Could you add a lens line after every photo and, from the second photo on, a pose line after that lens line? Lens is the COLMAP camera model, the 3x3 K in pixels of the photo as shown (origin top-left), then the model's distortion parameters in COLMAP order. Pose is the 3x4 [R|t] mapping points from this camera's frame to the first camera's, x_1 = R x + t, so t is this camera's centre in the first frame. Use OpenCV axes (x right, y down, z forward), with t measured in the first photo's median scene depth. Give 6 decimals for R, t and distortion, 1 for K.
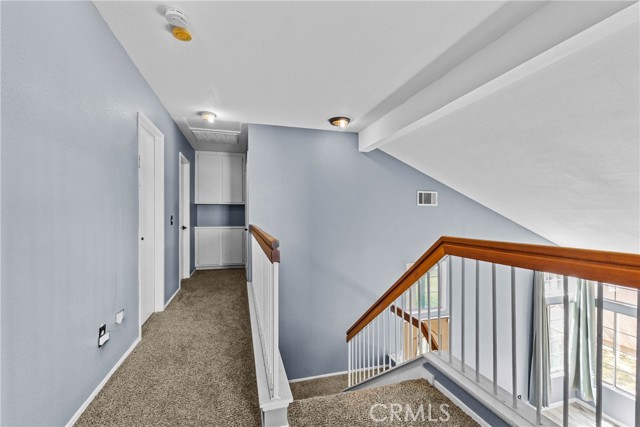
lens RADIAL K [[278.7, 0, 318.9], [0, 278.7, 210.0], [0, 0, 1]] dist [0.003450, -0.000225]
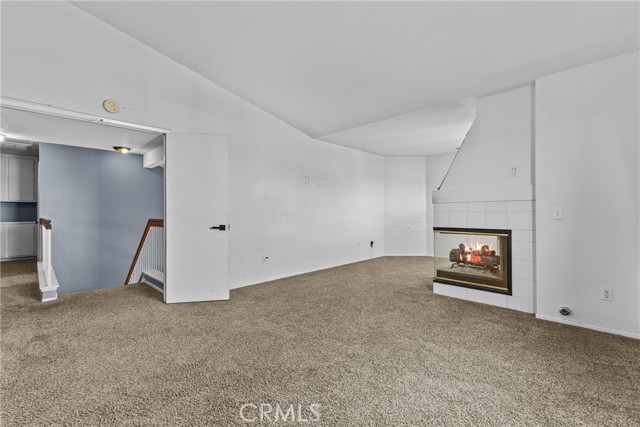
lens RADIAL K [[278.7, 0, 318.9], [0, 278.7, 210.0], [0, 0, 1]] dist [0.003450, -0.000225]
pose [[0.868229, 0.002762, 0.496156, 0.213813], [-0.005790, 0.999973, 0.004565, 0.000070], [-0.496130, -0.006836, 0.868221, -0.717157]]
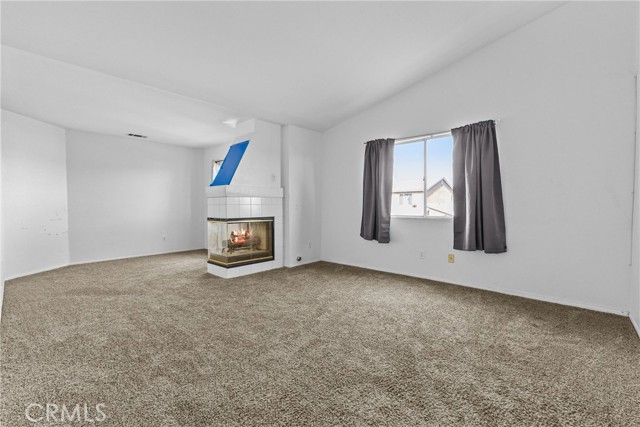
lens RADIAL K [[278.7, 0, 318.9], [0, 278.7, 210.0], [0, 0, 1]] dist [0.003450, -0.000225]
pose [[-0.532143, -0.007678, 0.846620, -0.471813], [-0.008708, 0.999956, 0.003595, 0.059637], [-0.846610, -0.005459, -0.532186, 1.726125]]
